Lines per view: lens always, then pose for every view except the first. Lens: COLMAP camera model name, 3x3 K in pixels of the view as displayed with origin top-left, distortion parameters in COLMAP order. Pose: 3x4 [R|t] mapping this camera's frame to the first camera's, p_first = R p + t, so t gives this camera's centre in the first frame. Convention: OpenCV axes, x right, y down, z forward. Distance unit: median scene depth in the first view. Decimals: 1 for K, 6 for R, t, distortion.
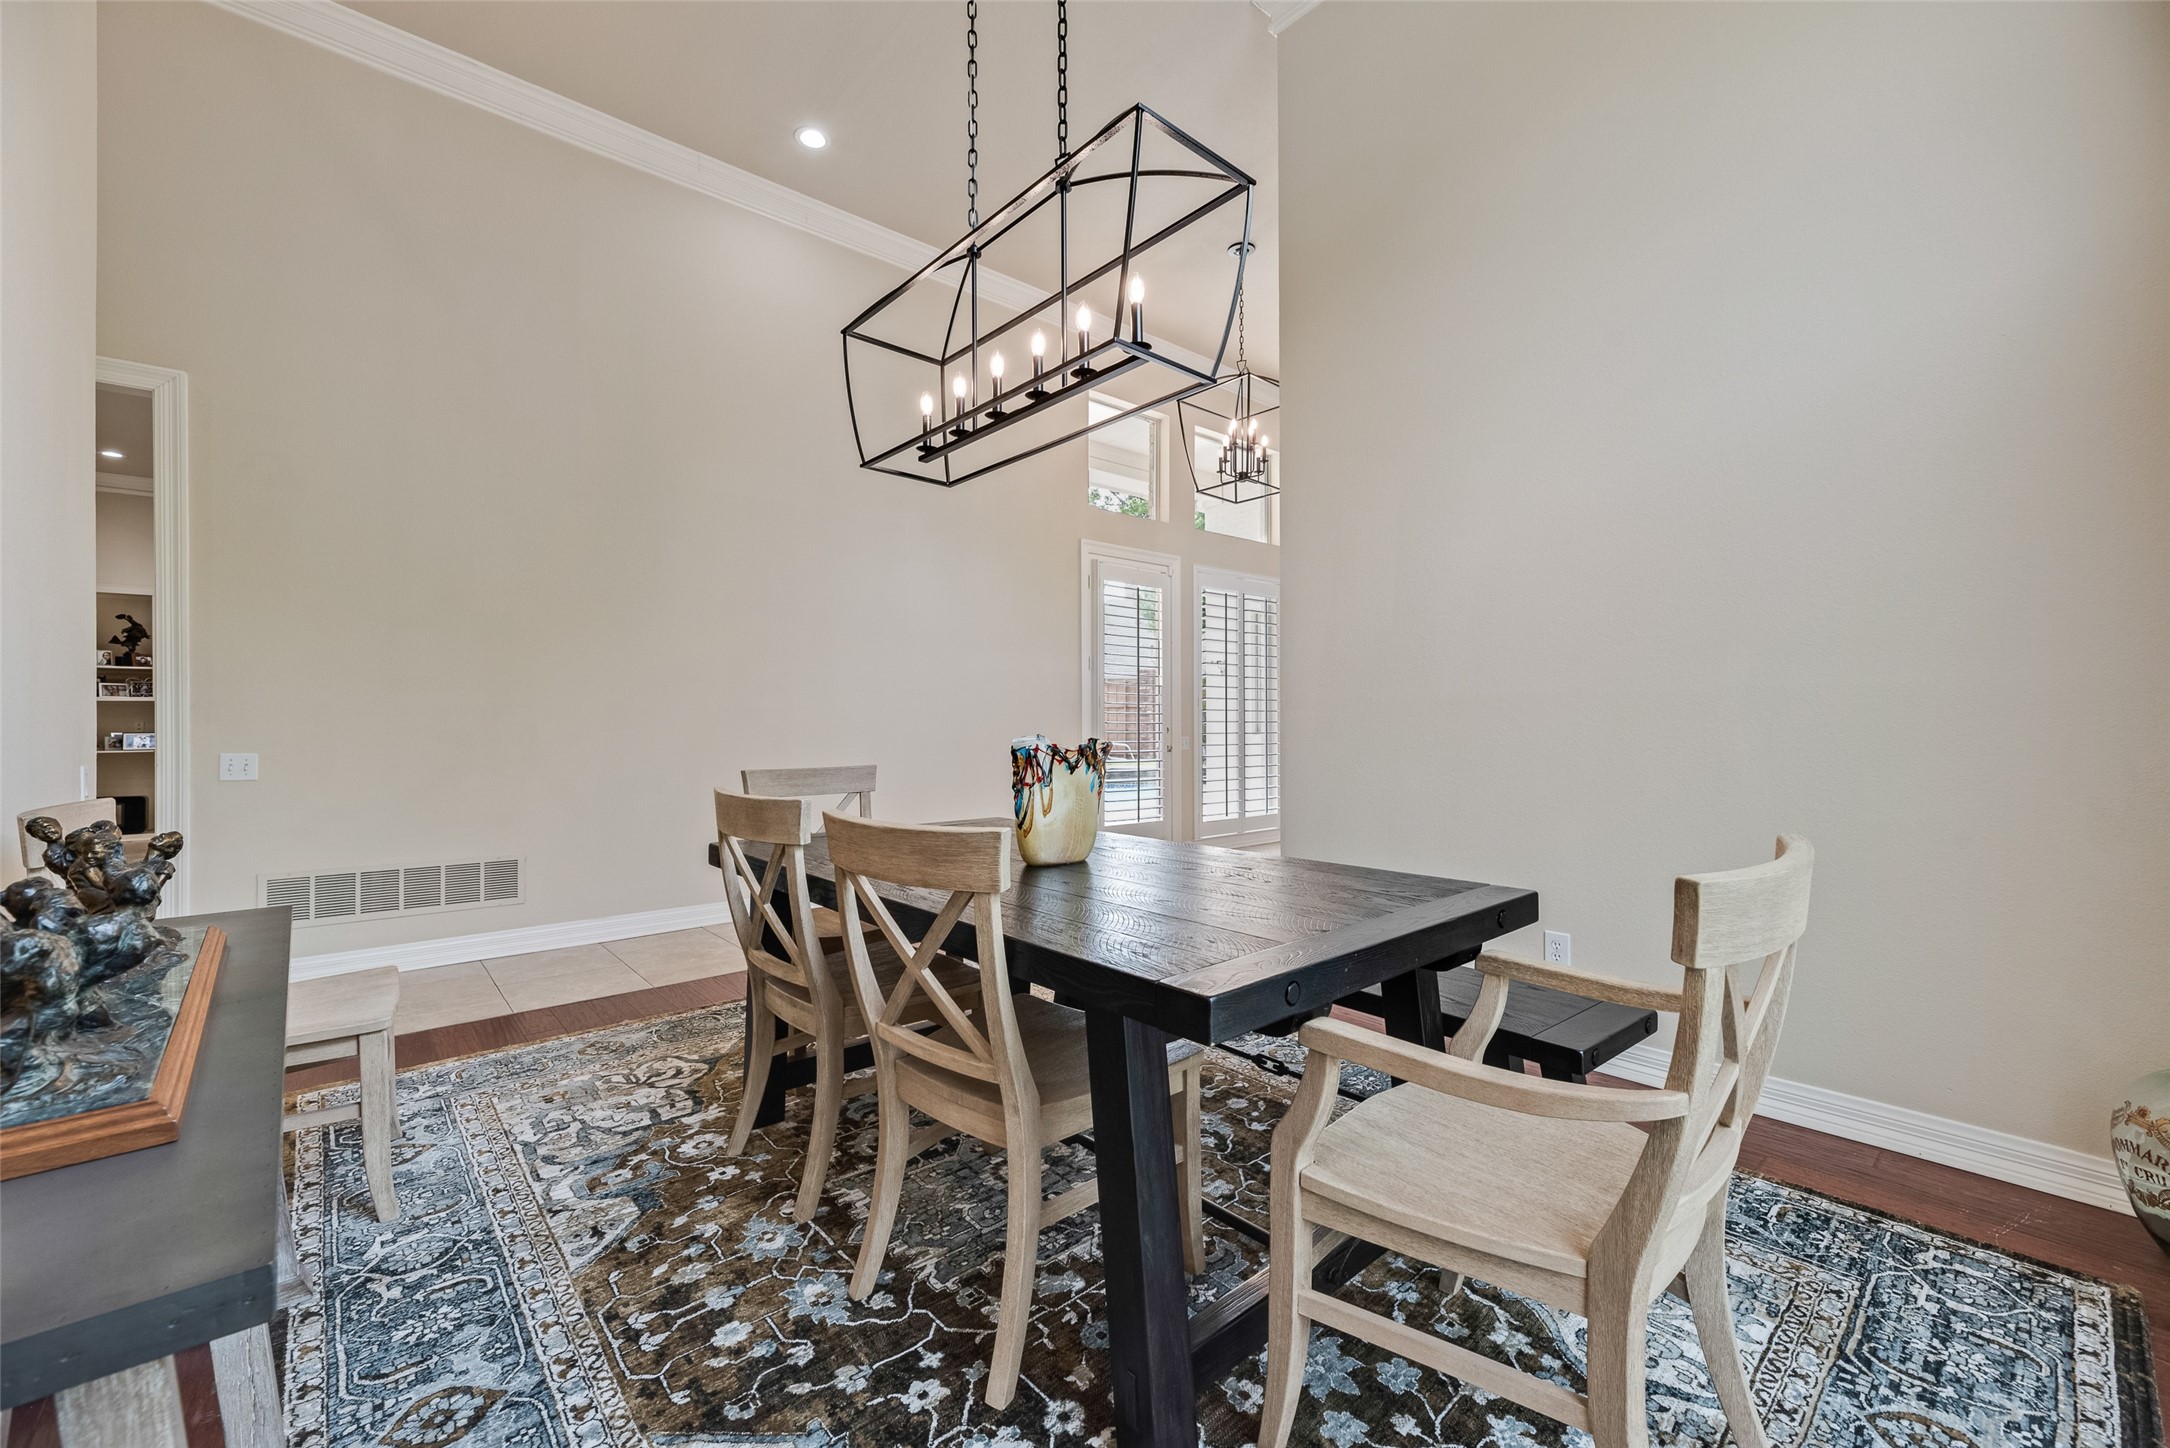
lens RADIAL K [[873.2, 0, 1088.4], [0, 873.2, 720.9], [0, 0, 1]] dist [0.002302, -0.000082]
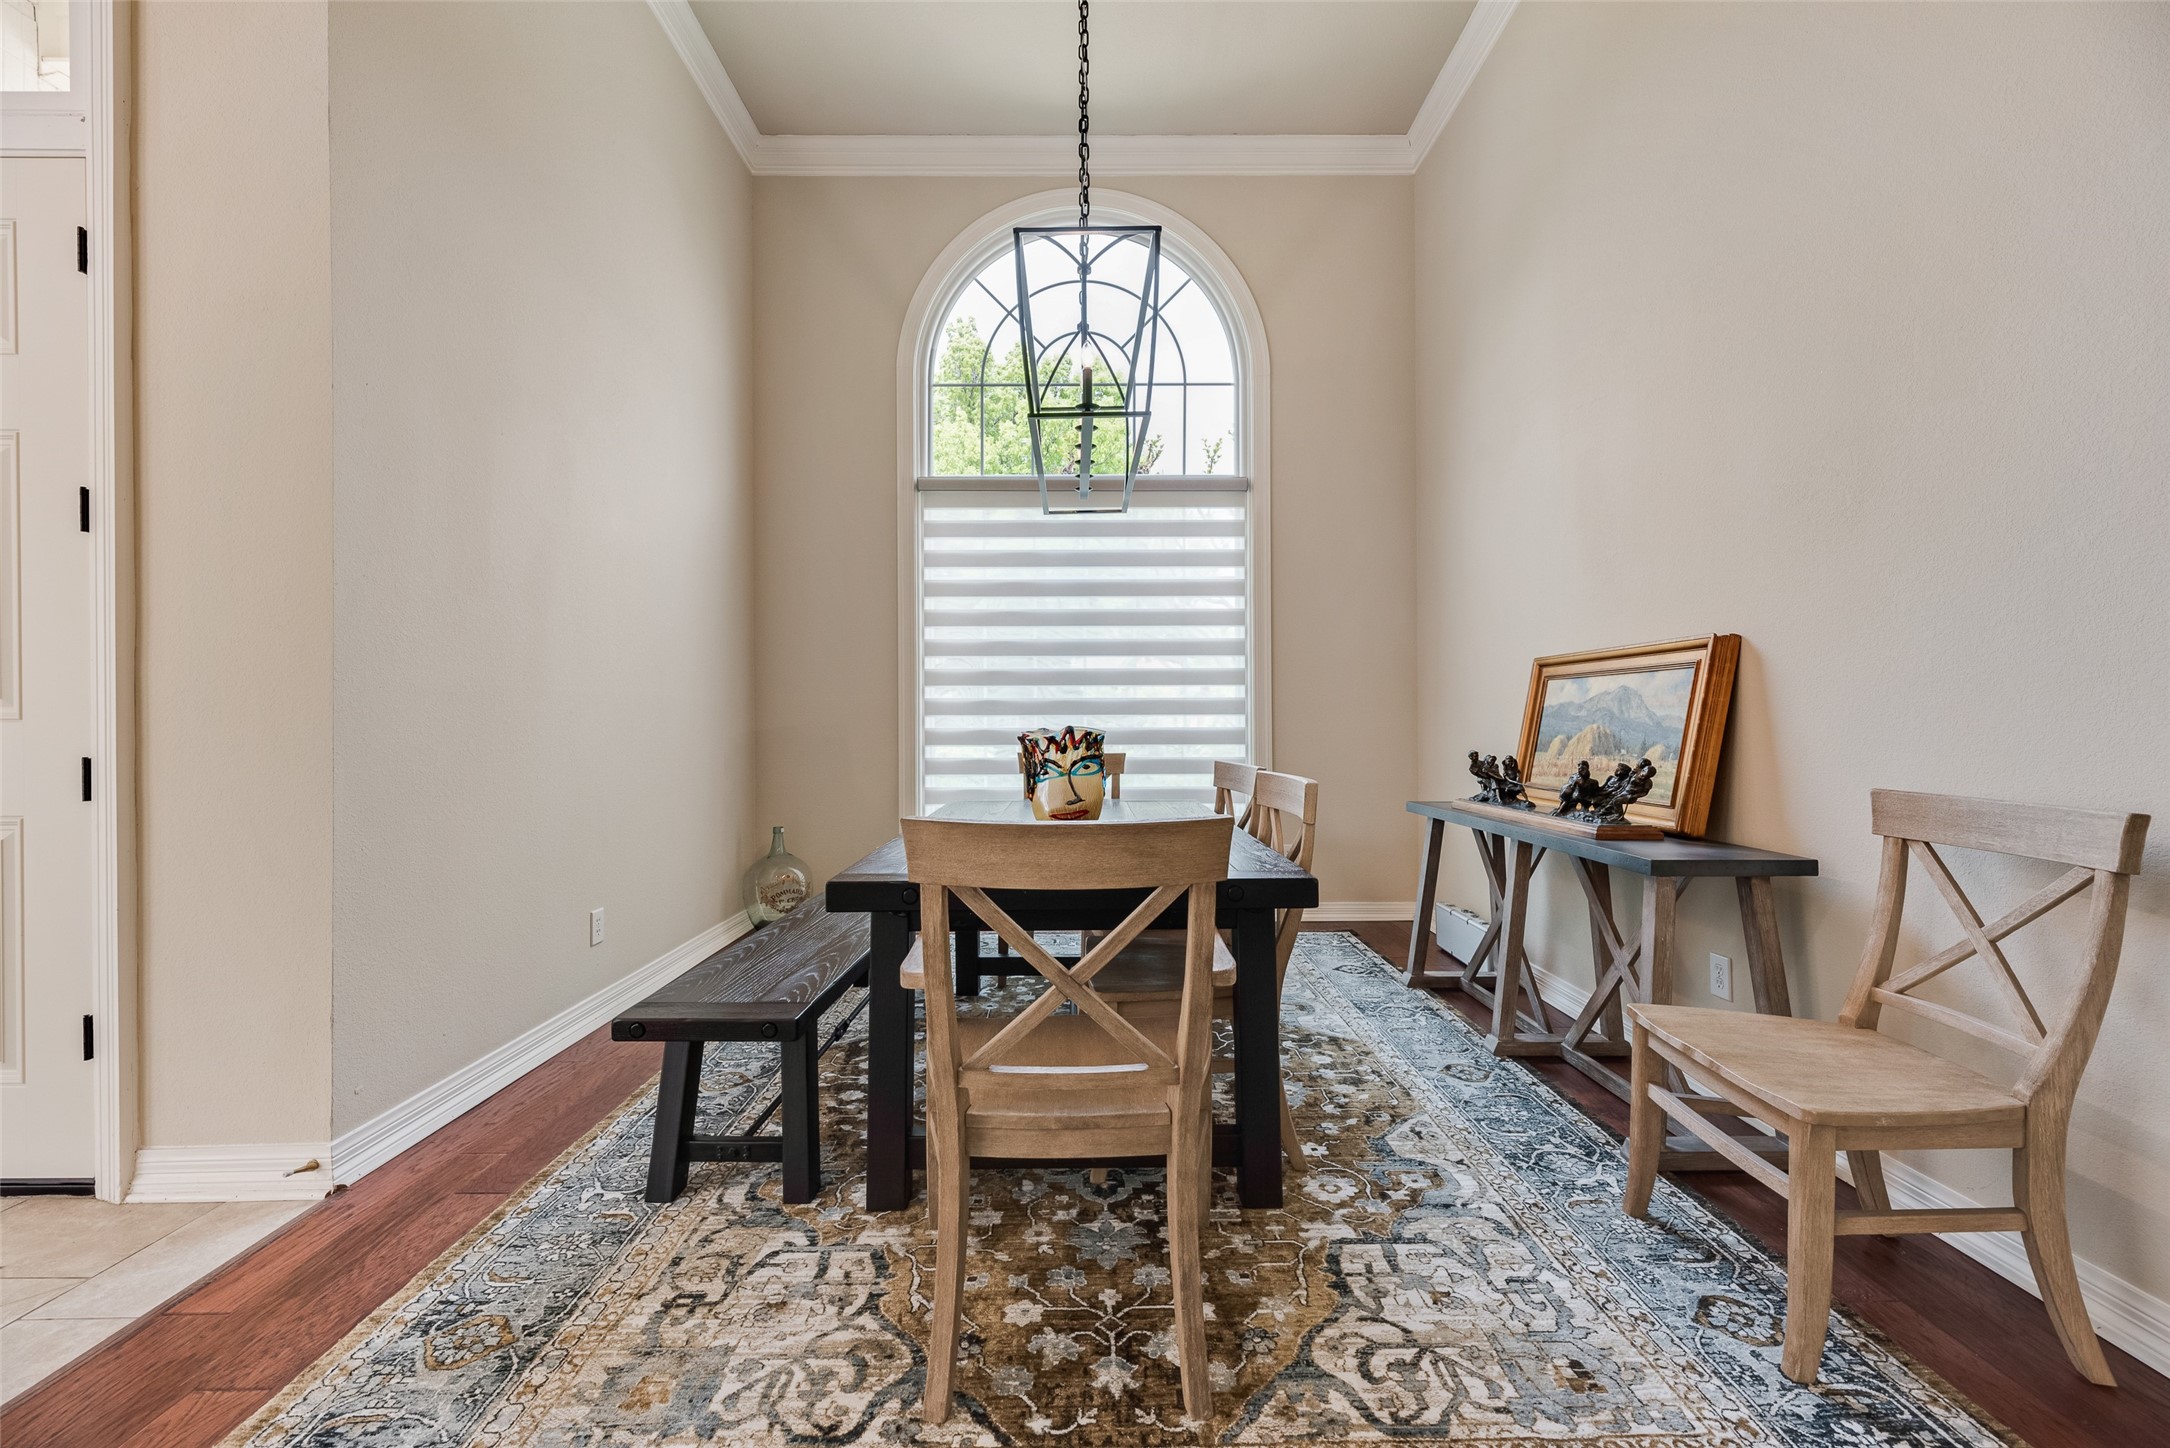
lens RADIAL K [[873.2, 0, 1088.4], [0, 873.2, 720.9], [0, 0, 1]] dist [0.002302, -0.000082]
pose [[-0.756920, 0.000506, 0.653507, -0.811527], [-0.001302, 0.999997, -0.002283, 0.013402], [-0.653506, -0.002579, -0.756917, 1.781967]]
